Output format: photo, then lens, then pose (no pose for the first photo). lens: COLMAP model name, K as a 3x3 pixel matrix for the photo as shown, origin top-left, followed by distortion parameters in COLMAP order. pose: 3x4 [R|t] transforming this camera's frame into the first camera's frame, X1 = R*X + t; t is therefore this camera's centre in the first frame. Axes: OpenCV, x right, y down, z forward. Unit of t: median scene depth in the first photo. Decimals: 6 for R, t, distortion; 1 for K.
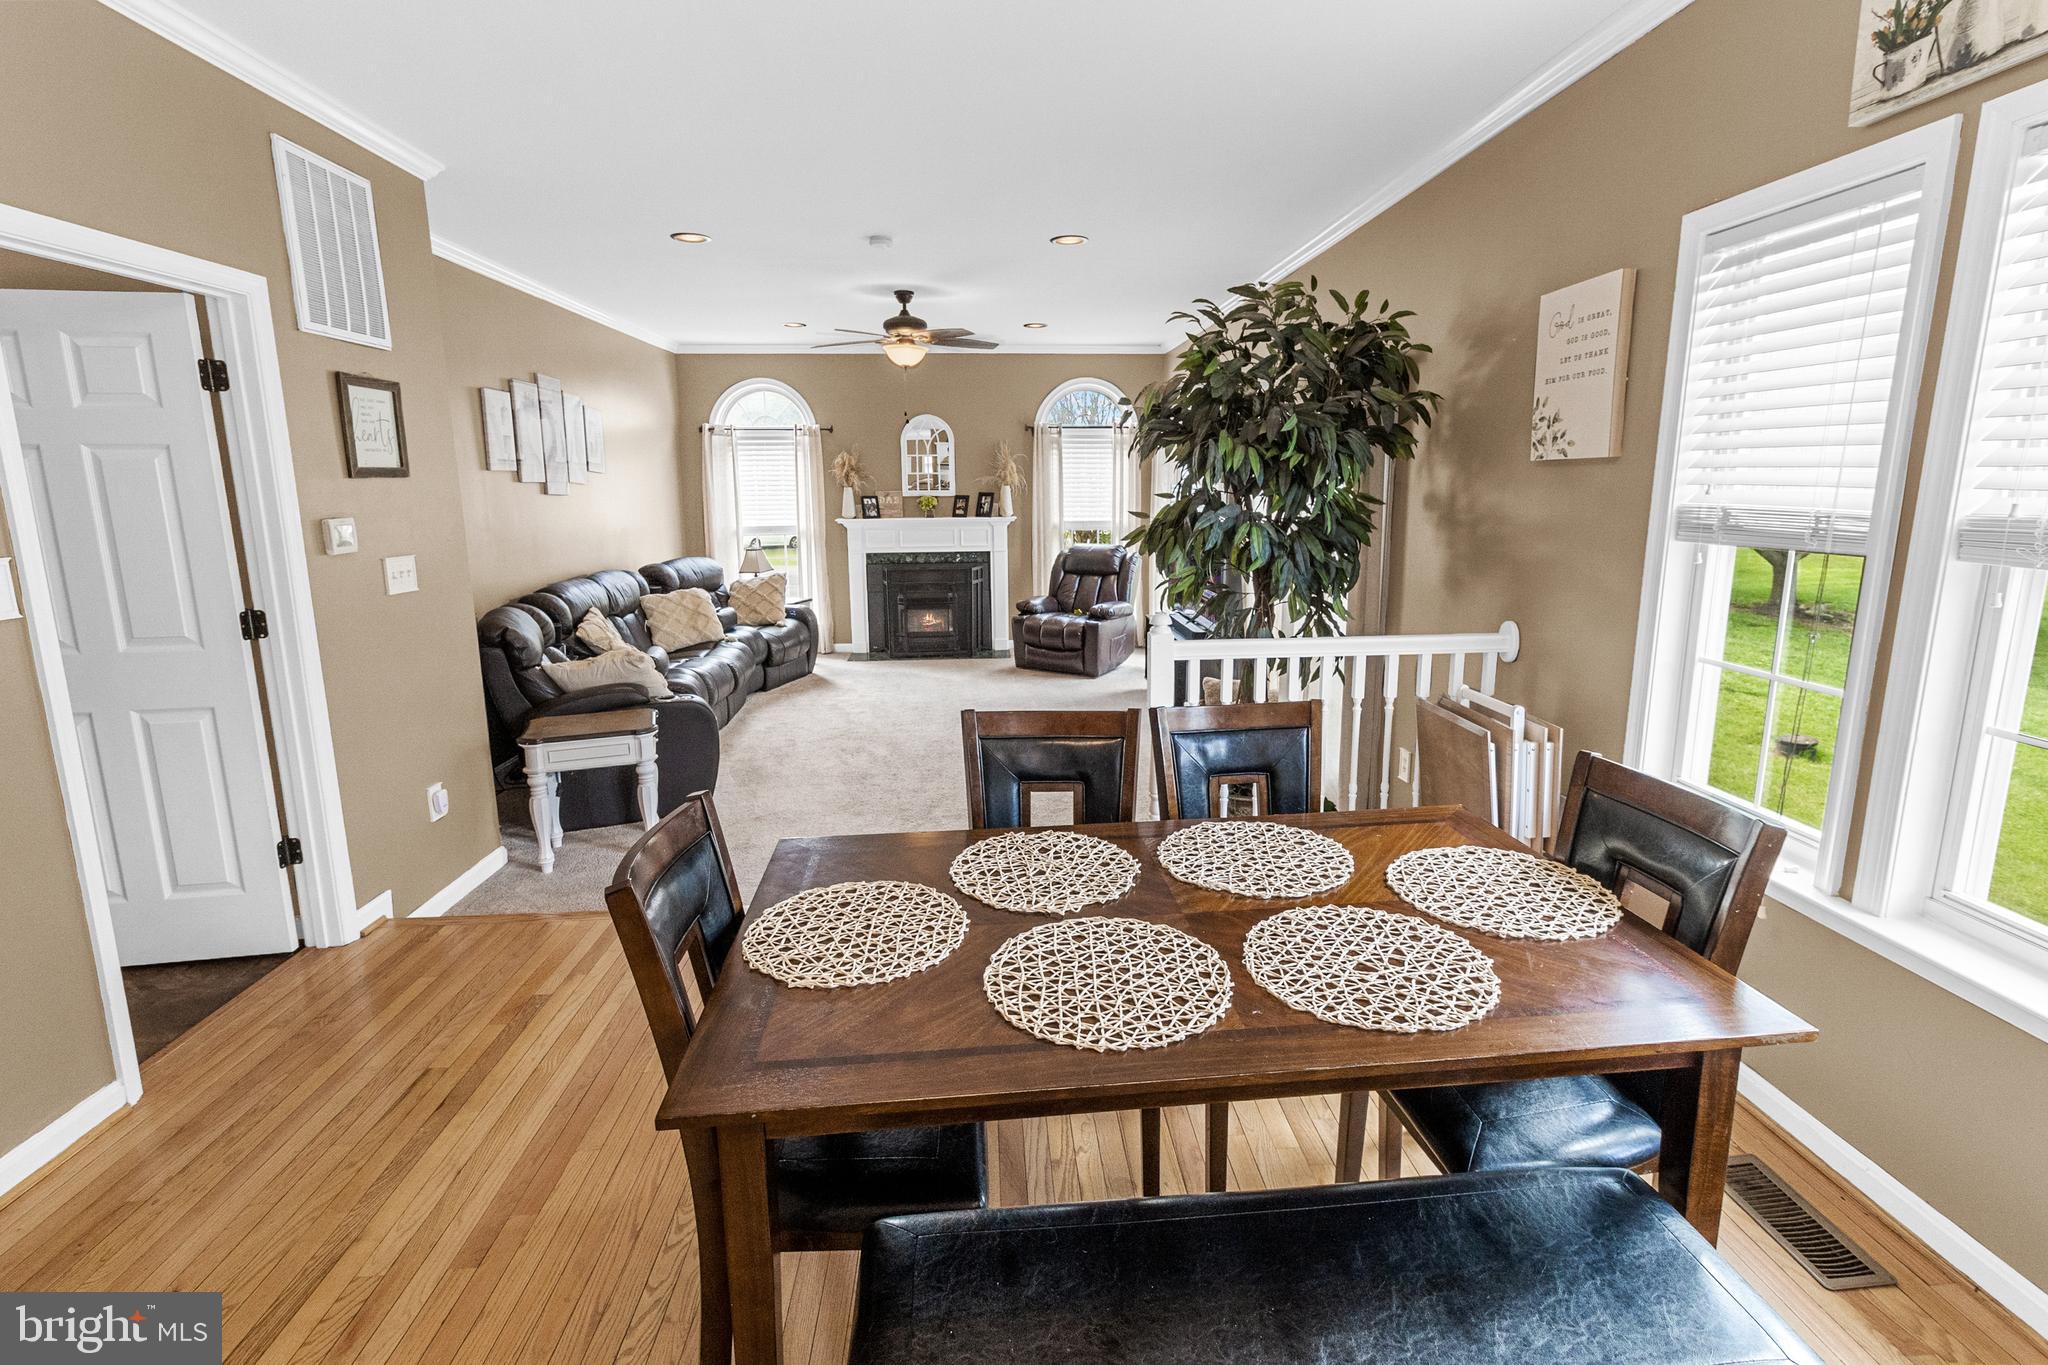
lens RADIAL K [[948.3, 0, 1036.8], [0, 948.3, 646.6], [0, 0, 1]] dist [0.001388, 0.000908]
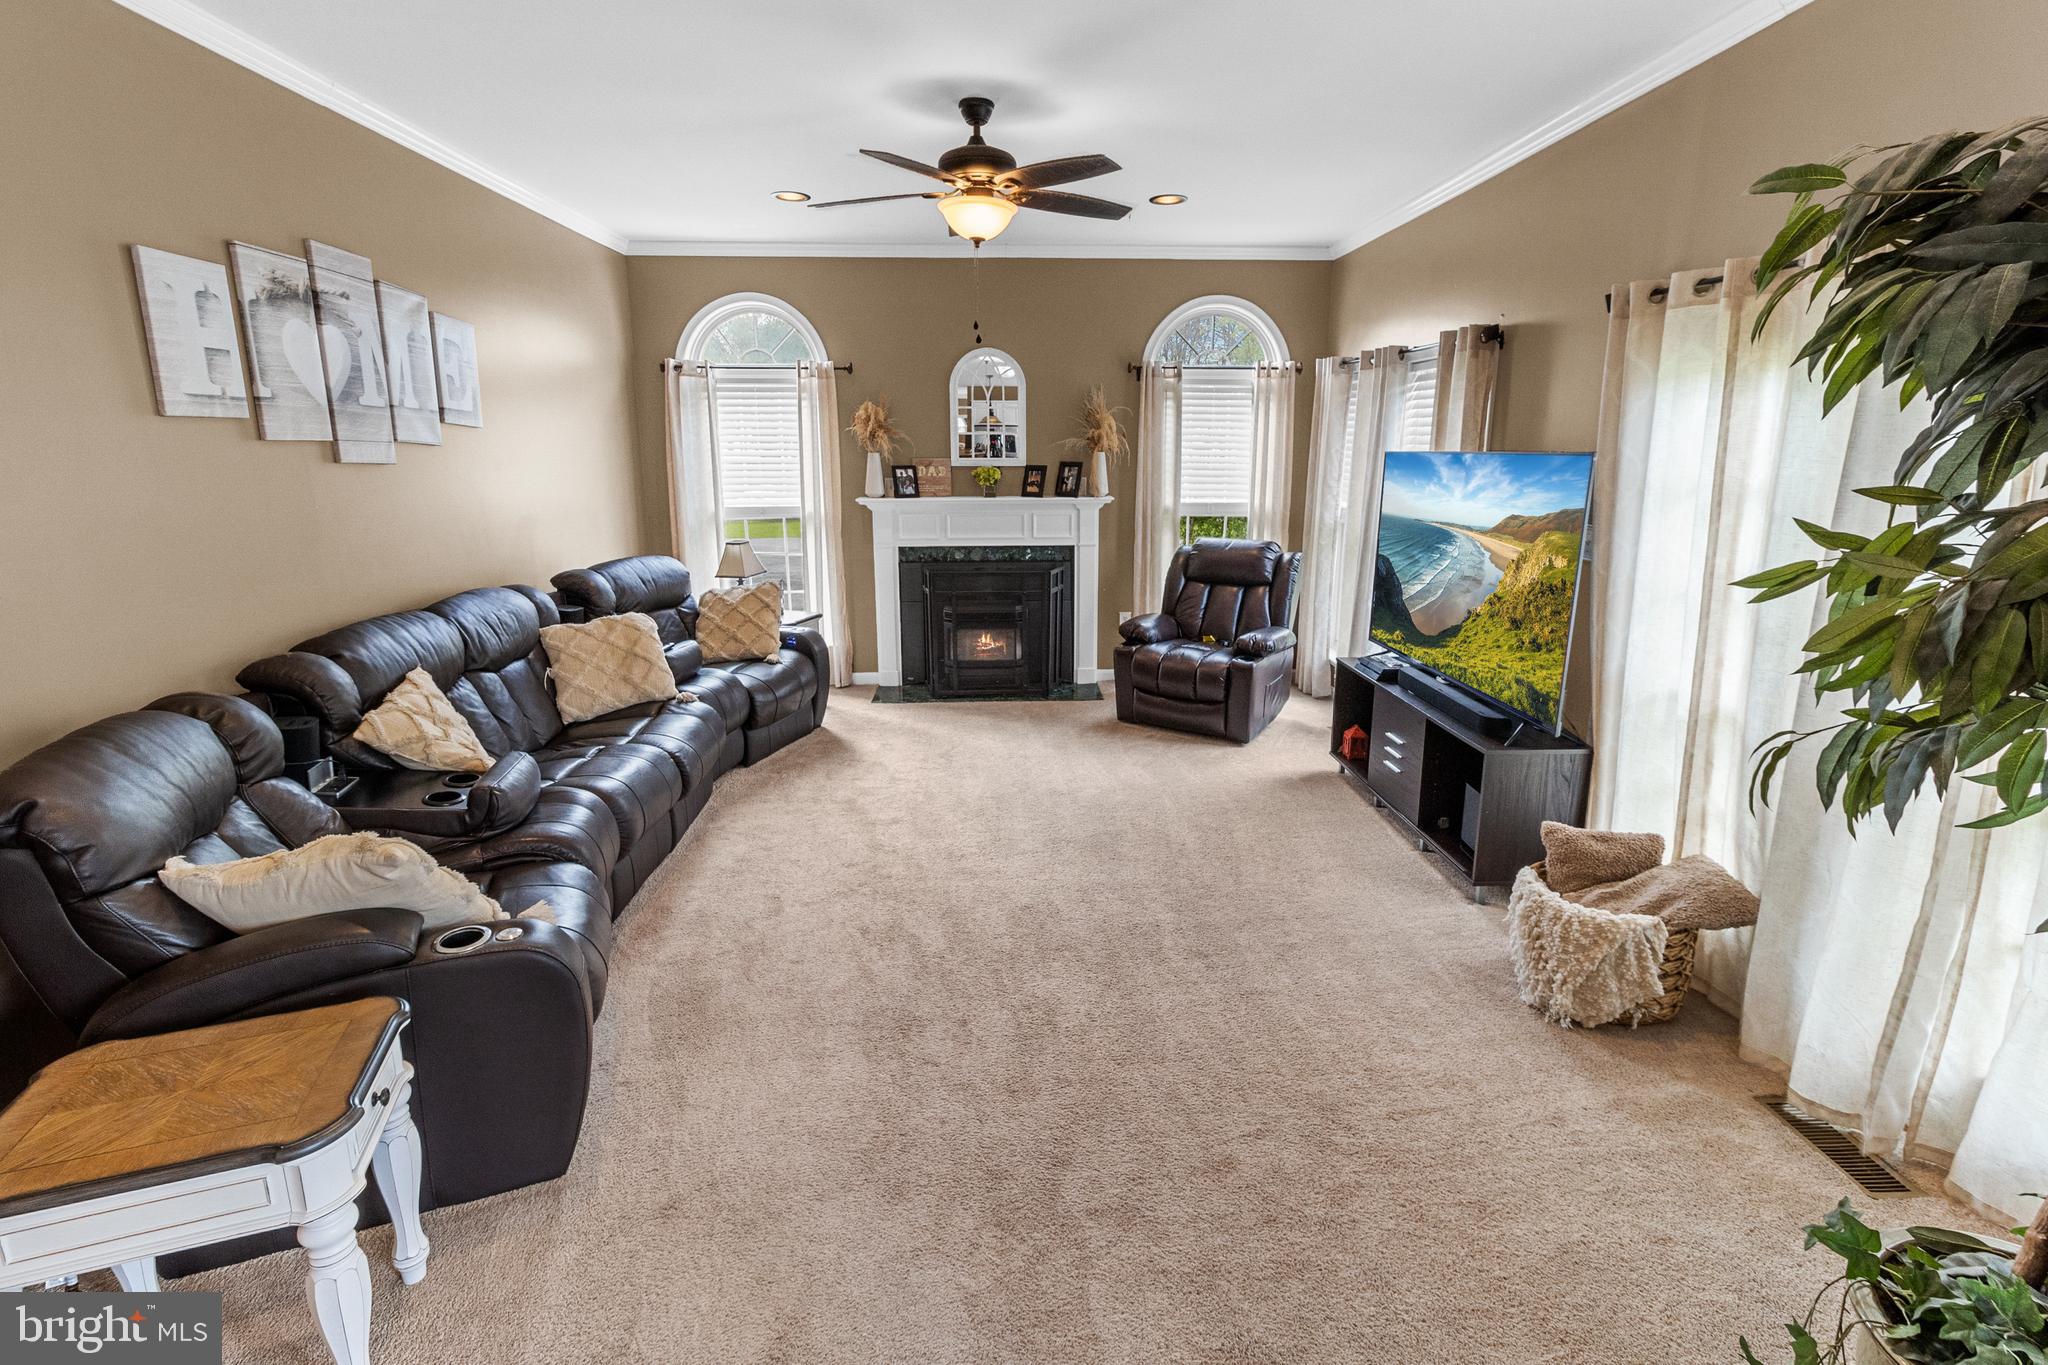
lens RADIAL K [[948.3, 0, 1036.8], [0, 948.3, 646.6], [0, 0, 1]] dist [0.001388, 0.000908]
pose [[0.999645, 0.011722, -0.023926, -0.063768], [-0.010848, 0.999282, 0.036305, -0.054656], [0.024335, -0.036033, 0.999054, 0.315331]]
